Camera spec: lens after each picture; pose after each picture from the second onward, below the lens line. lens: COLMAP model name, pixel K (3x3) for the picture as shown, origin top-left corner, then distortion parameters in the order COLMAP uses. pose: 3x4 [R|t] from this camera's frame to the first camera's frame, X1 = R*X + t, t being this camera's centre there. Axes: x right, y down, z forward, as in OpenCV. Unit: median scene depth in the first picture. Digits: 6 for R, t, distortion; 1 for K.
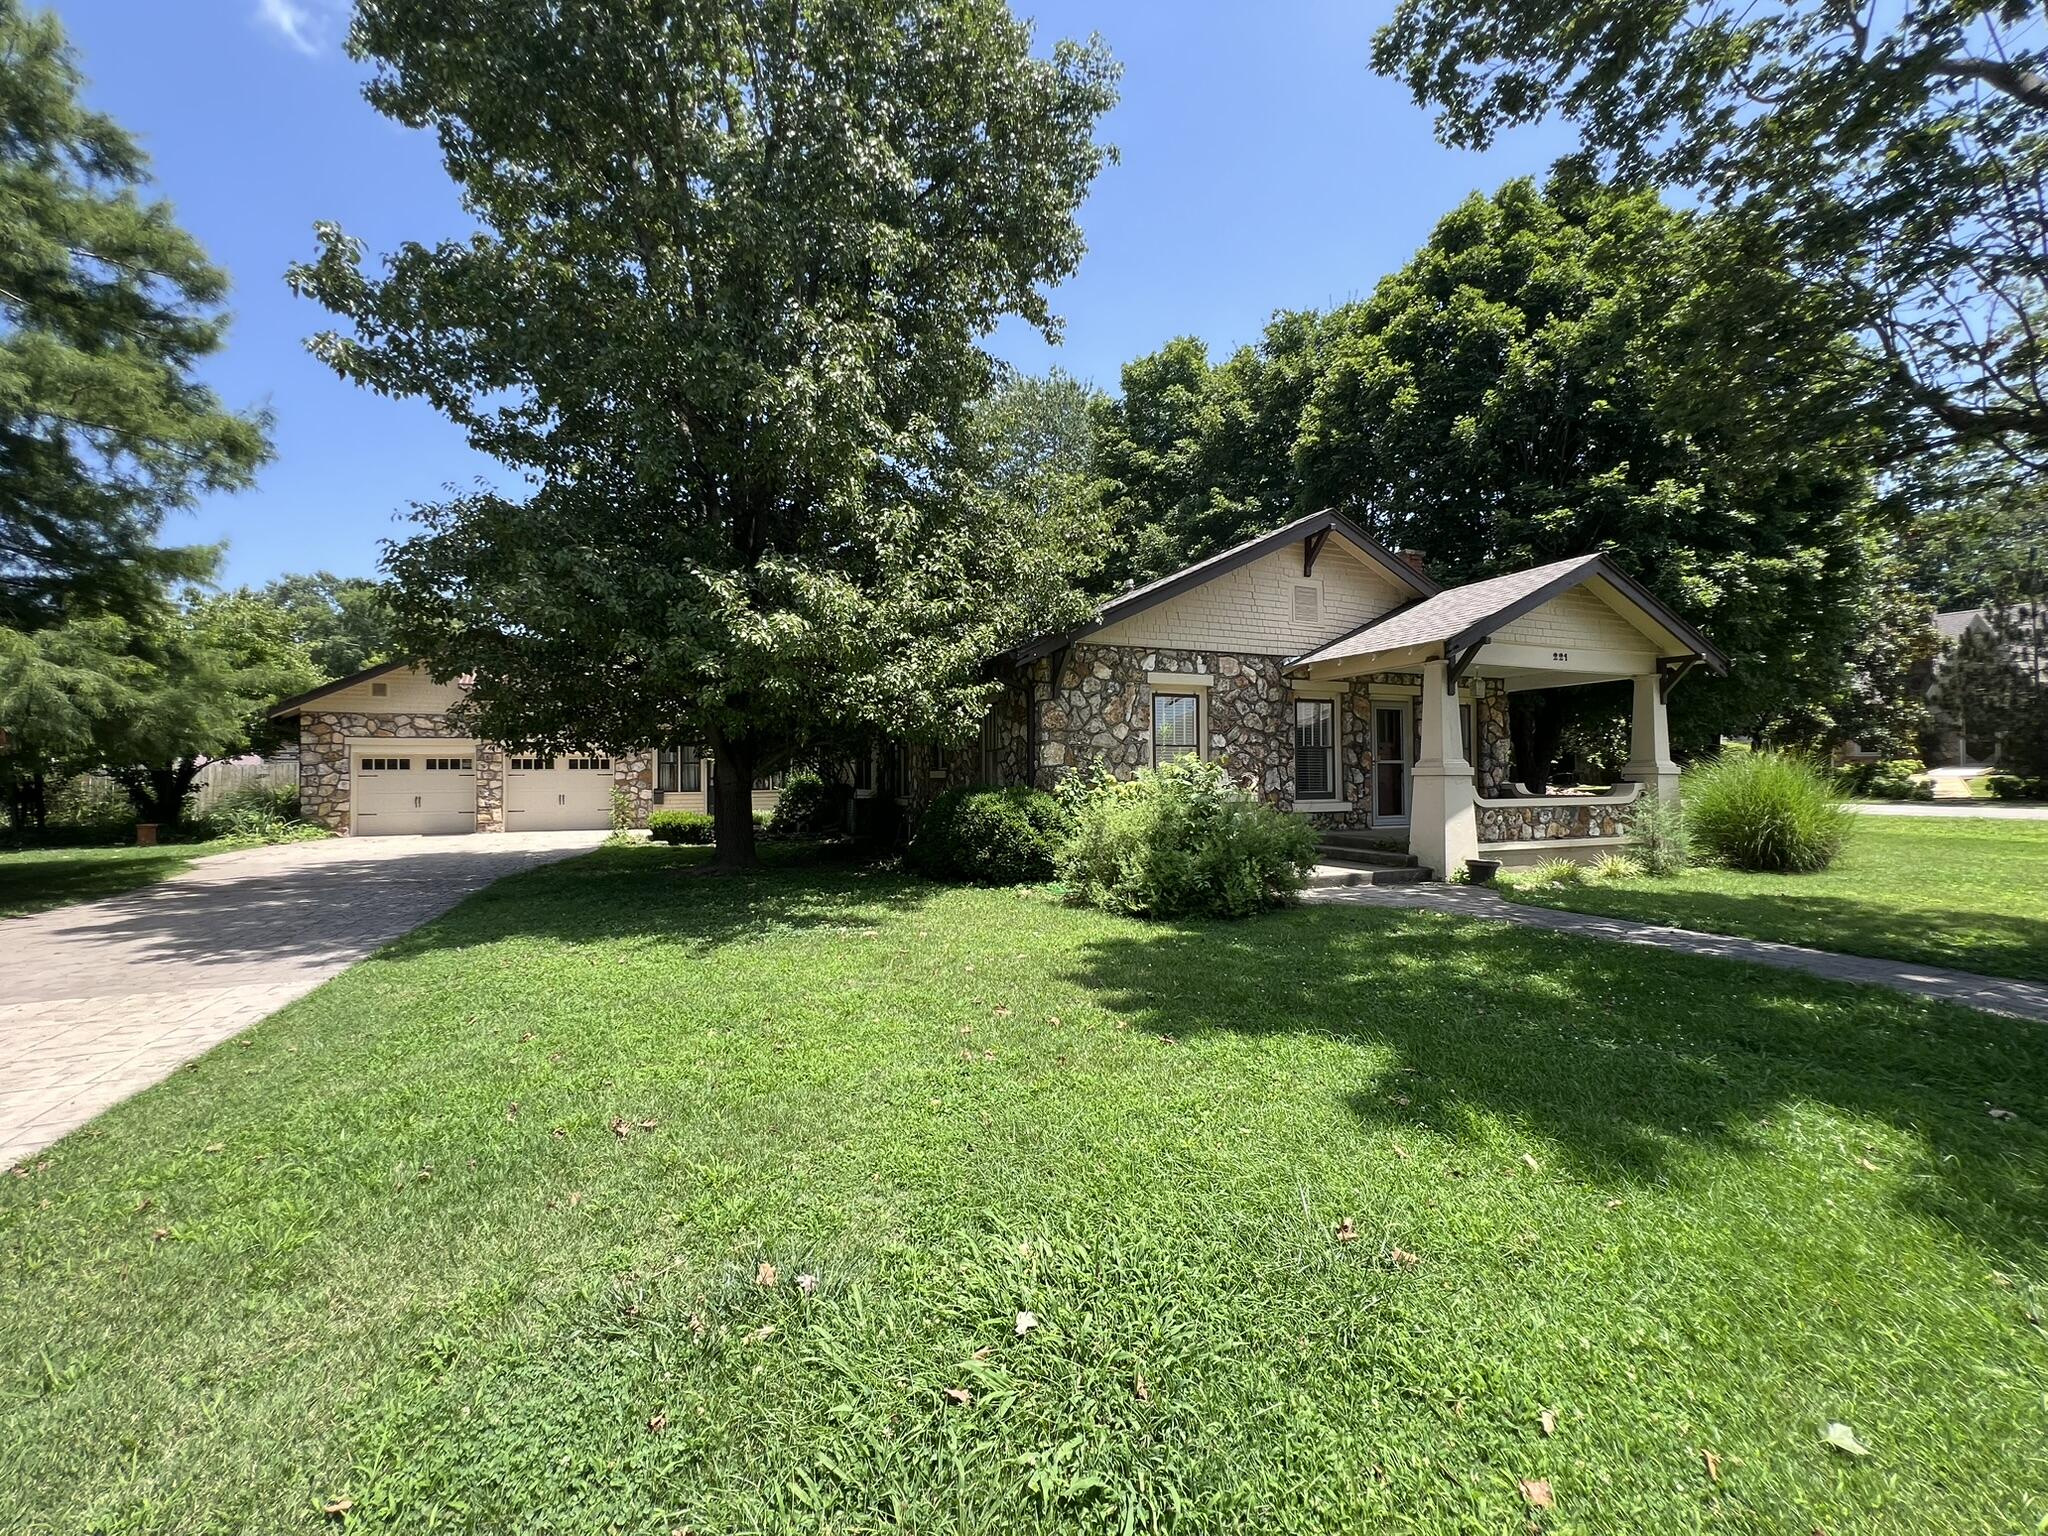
lens RADIAL K [[832.2, 0, 1026.1], [0, 832.2, 766.6], [0, 0, 1]] dist [-0.001075, -0.000106]
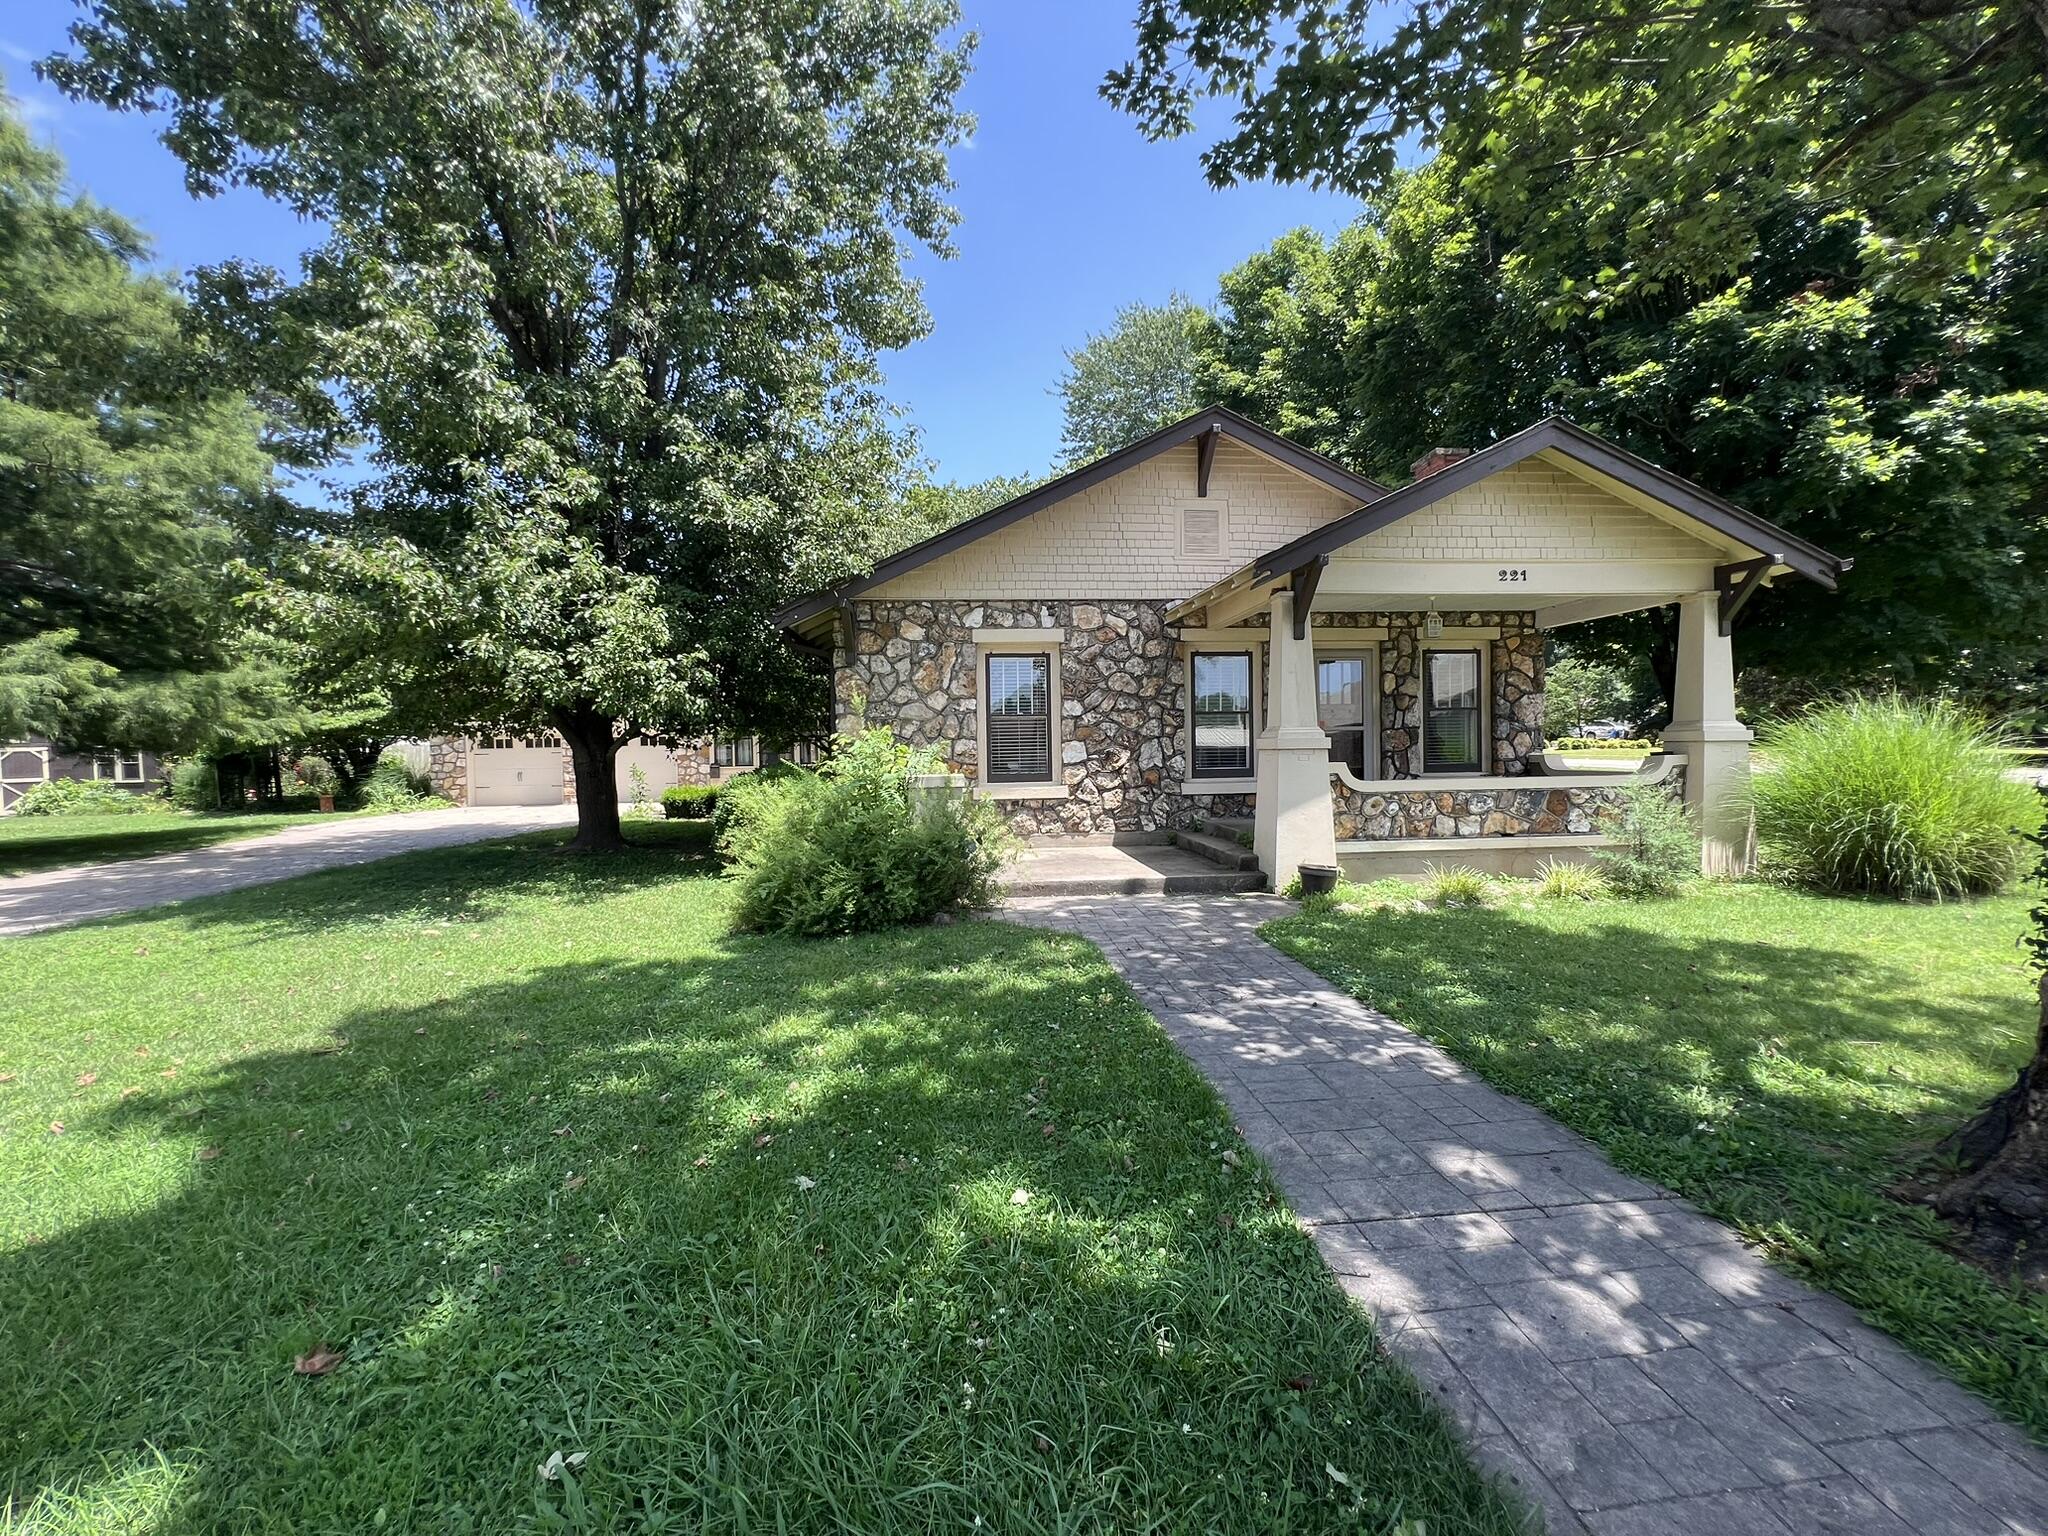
lens RADIAL K [[832.2, 0, 1010.6], [0, 832.2, 770.1], [0, 0, 1]] dist [-0.001075, -0.000106]
pose [[0.954597, -0.002735, -0.297887, 0.417294], [0.015693, 0.999031, 0.041118, -0.004417], [0.297486, -0.043926, 0.953715, 0.190792]]
